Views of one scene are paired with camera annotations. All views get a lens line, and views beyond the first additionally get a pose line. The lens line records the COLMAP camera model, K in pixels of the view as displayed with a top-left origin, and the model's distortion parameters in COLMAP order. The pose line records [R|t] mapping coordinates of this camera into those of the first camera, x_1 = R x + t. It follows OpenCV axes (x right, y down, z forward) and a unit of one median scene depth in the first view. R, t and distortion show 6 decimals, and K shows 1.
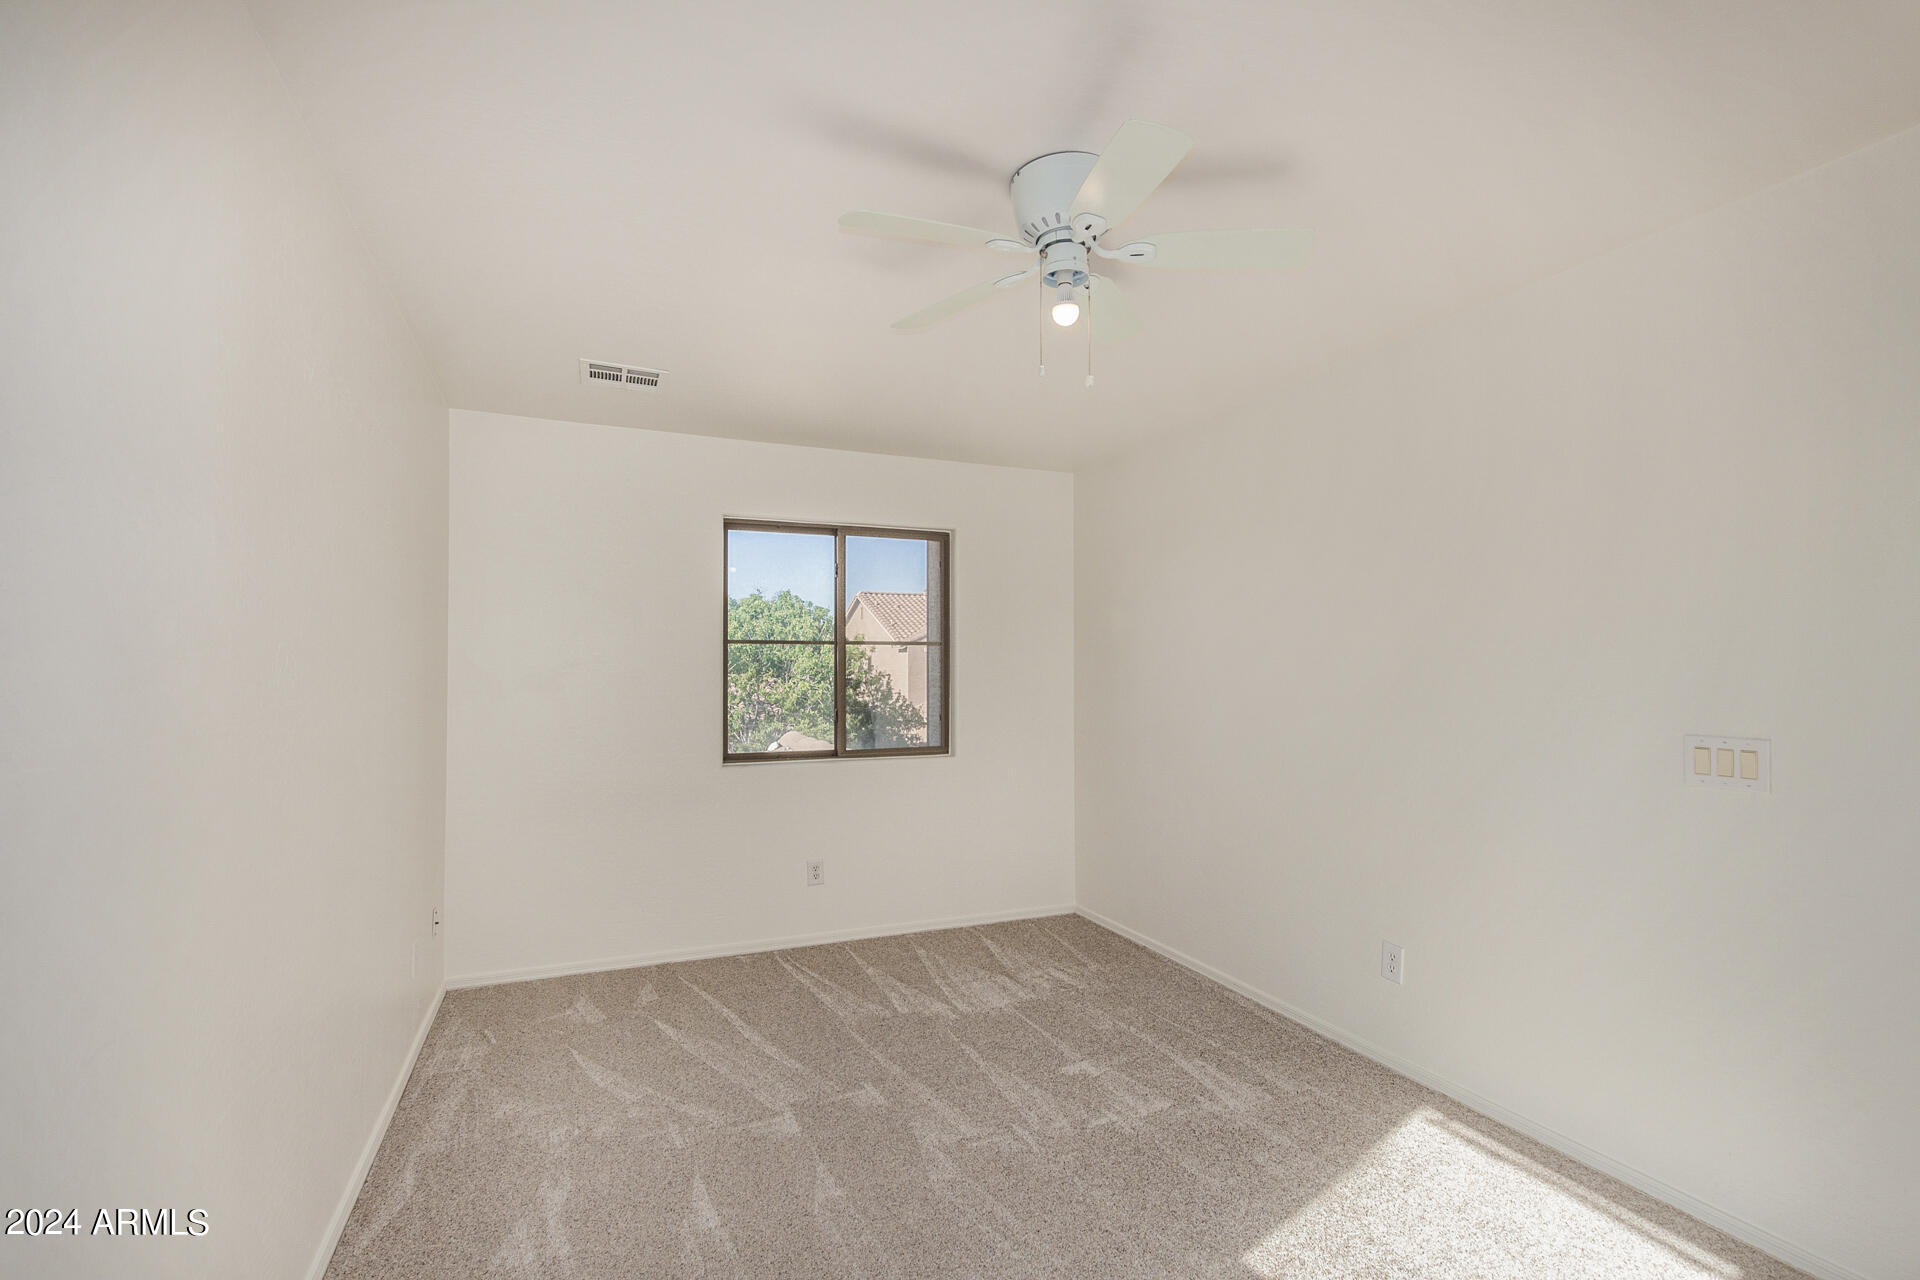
lens RADIAL K [[889.5, 0, 935.9], [0, 889.5, 641.3], [0, 0, 1]] dist [0.011105, -0.001764]
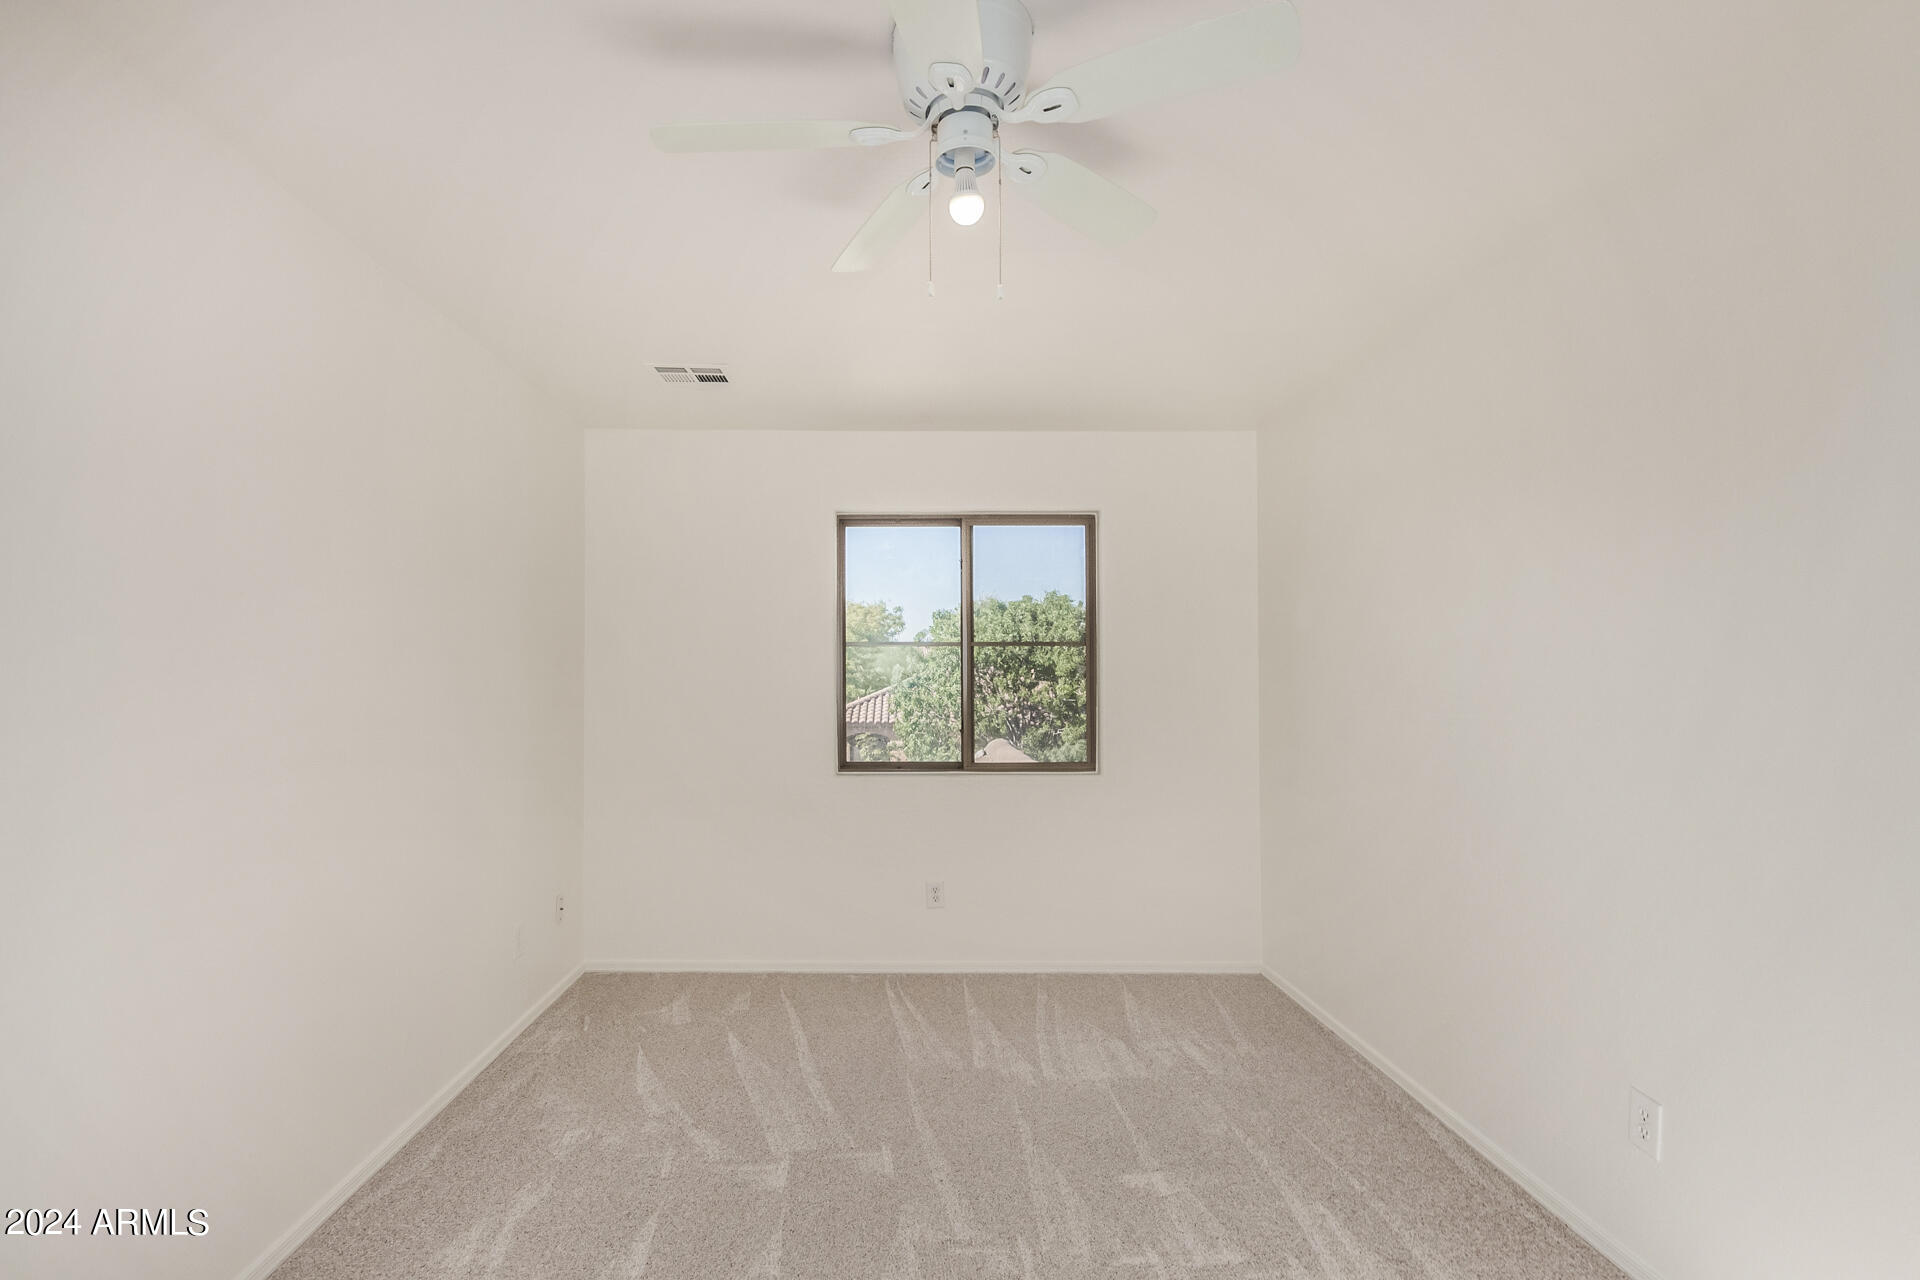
lens RADIAL K [[889.5, 0, 958.1], [0, 889.5, 652.4], [0, 0, 1]] dist [0.011105, -0.001764]
pose [[0.919877, -0.008391, -0.392117, 0.283613], [0.012106, 0.999902, 0.007004, 0.004447], [0.392020, -0.011190, 0.919889, 0.189856]]
